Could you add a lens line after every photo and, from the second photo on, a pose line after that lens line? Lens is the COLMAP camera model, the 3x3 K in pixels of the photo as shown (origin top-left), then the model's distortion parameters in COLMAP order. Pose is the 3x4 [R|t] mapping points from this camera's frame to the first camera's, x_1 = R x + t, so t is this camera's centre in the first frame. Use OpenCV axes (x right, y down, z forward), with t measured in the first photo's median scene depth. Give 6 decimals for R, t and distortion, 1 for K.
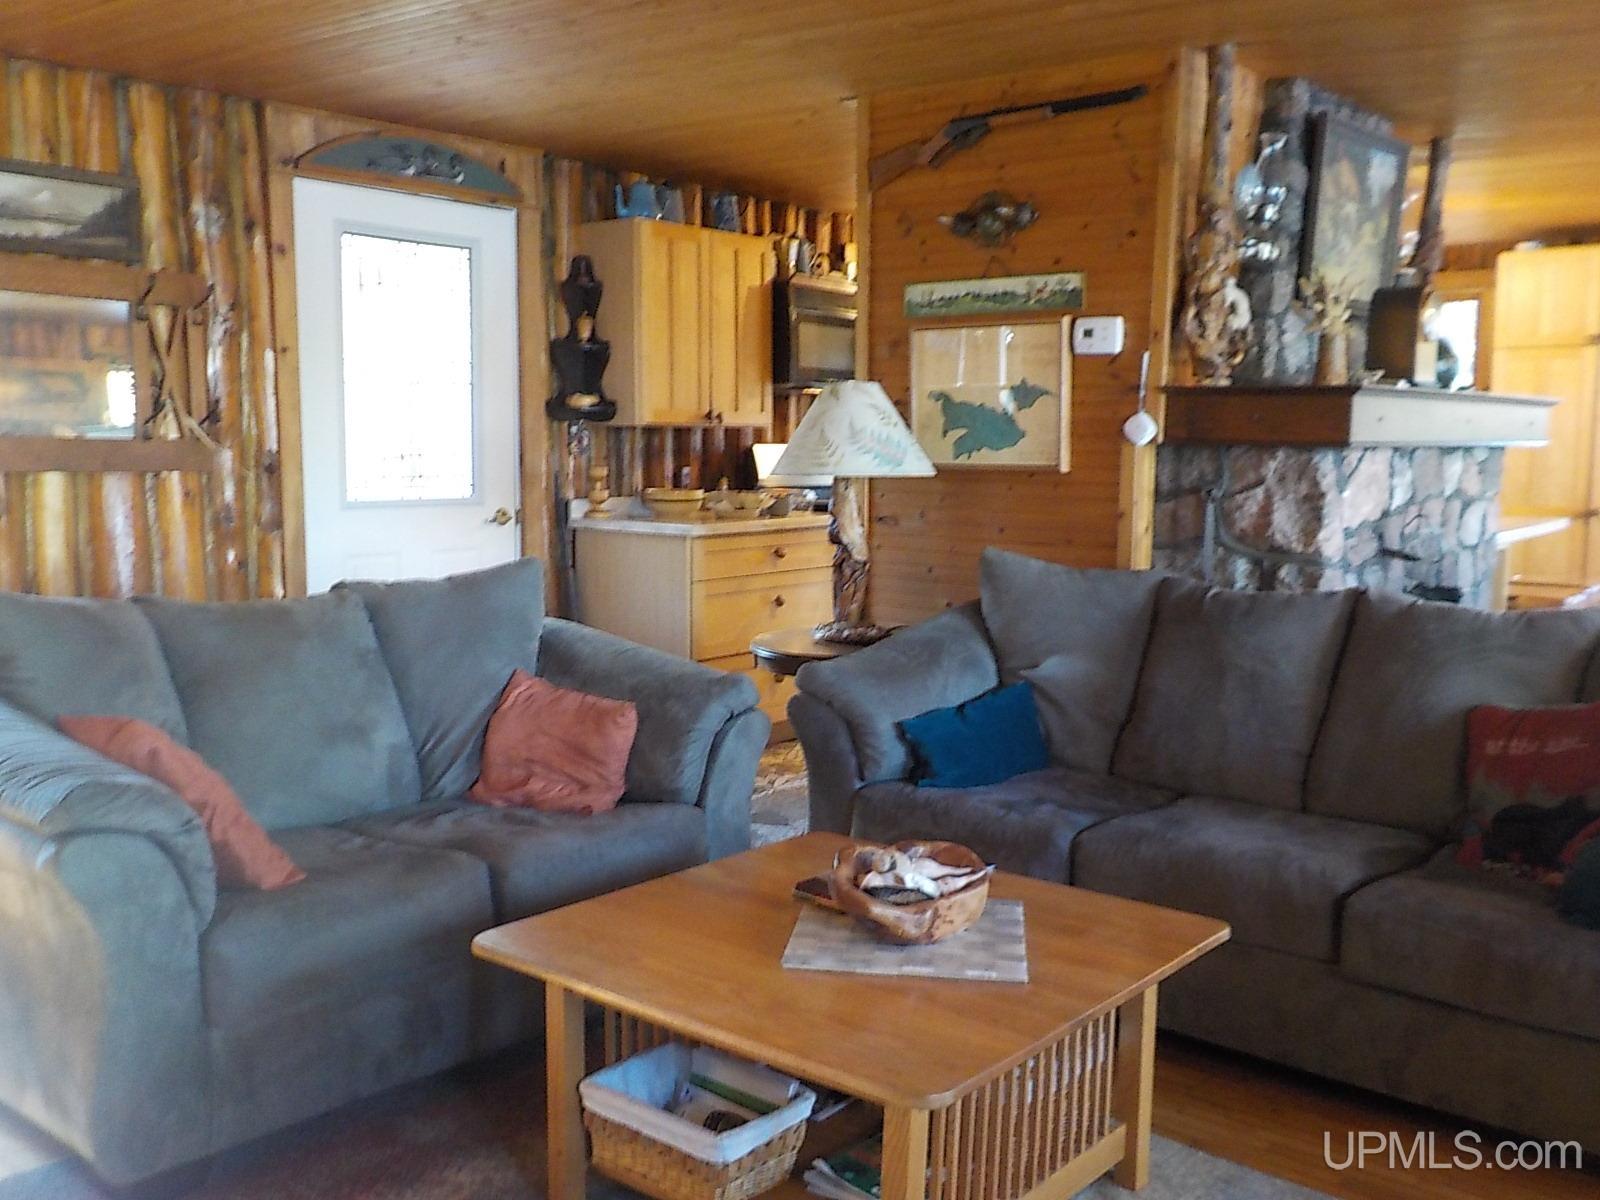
lens RADIAL K [[1475.5, 0, 800.0], [0, 1475.5, 600.0], [0, 0, 1]] dist [0.008200, 0.007053]
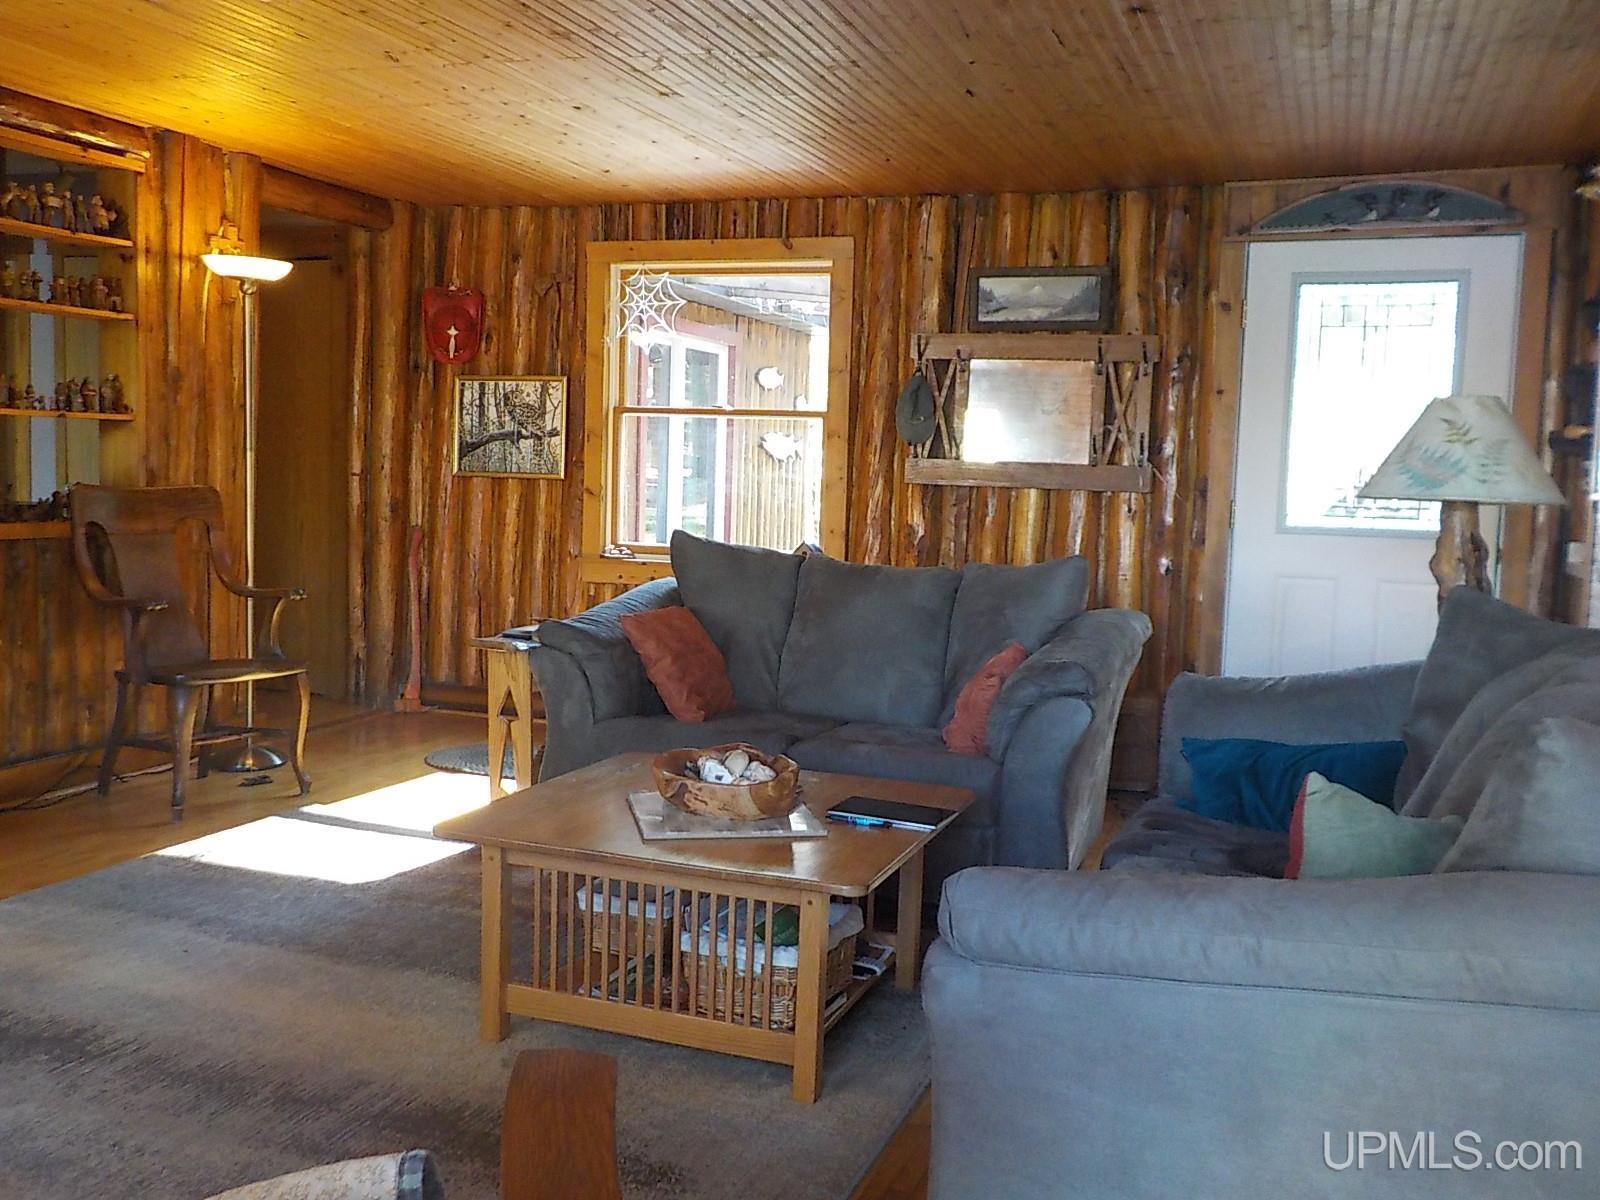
lens RADIAL K [[1475.5, 0, 800.0], [0, 1475.5, 600.0], [0, 0, 1]] dist [0.008200, 0.007053]
pose [[0.336216, 0.085944, -0.937855, 0.649754], [-0.129562, 0.990580, 0.044328, -0.014701], [0.932830, 0.106607, 0.344184, 0.305107]]
